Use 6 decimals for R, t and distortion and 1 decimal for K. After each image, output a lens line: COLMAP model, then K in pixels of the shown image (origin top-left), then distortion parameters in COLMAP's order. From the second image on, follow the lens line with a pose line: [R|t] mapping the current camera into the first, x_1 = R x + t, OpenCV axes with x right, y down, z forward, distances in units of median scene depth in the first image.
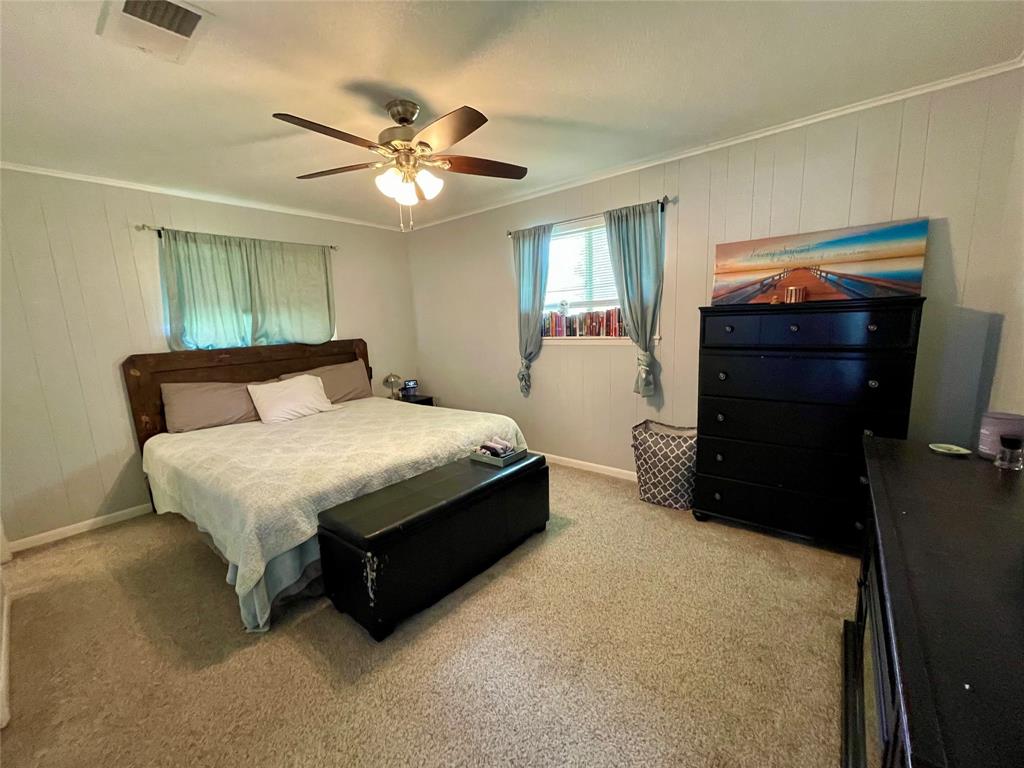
lens RADIAL K [[412.9, 0, 505.2], [0, 412.9, 386.7], [0, 0, 1]] dist [0.000779, -0.000153]
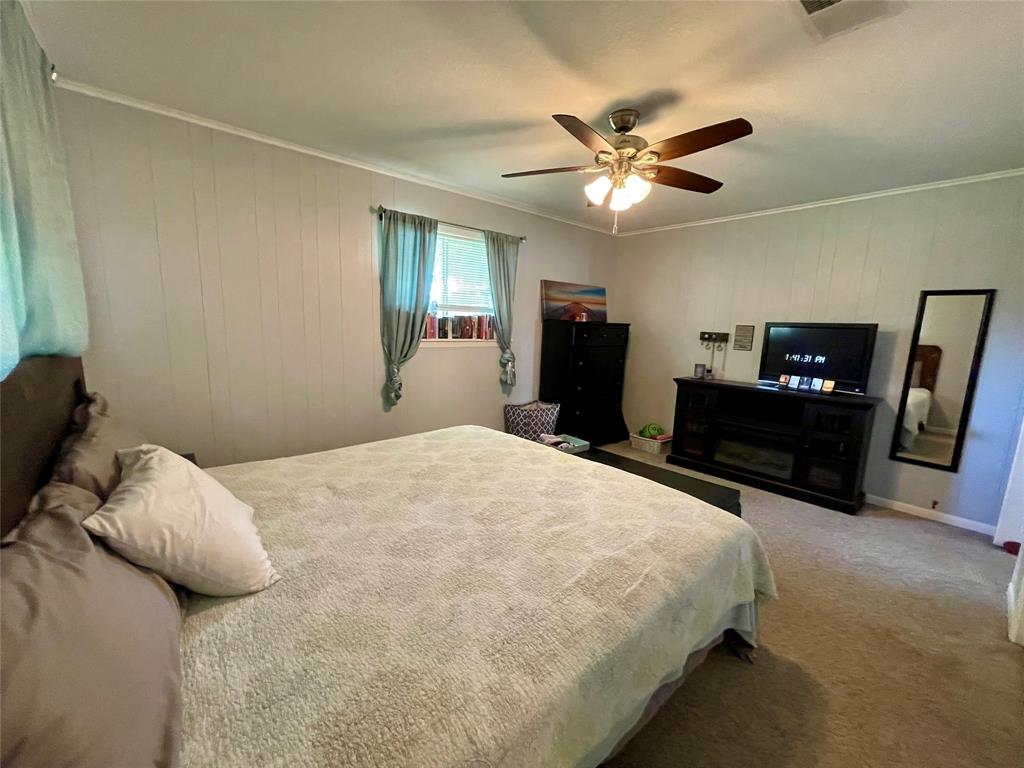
lens RADIAL K [[412.9, 0, 506.2], [0, 412.9, 386.8], [0, 0, 1]] dist [0.000779, -0.000153]
pose [[0.184895, -0.107057, 0.976910, -0.847887], [0.112507, 0.989819, 0.087178, -0.080652], [-0.976297, 0.093790, 0.195057, 0.706280]]
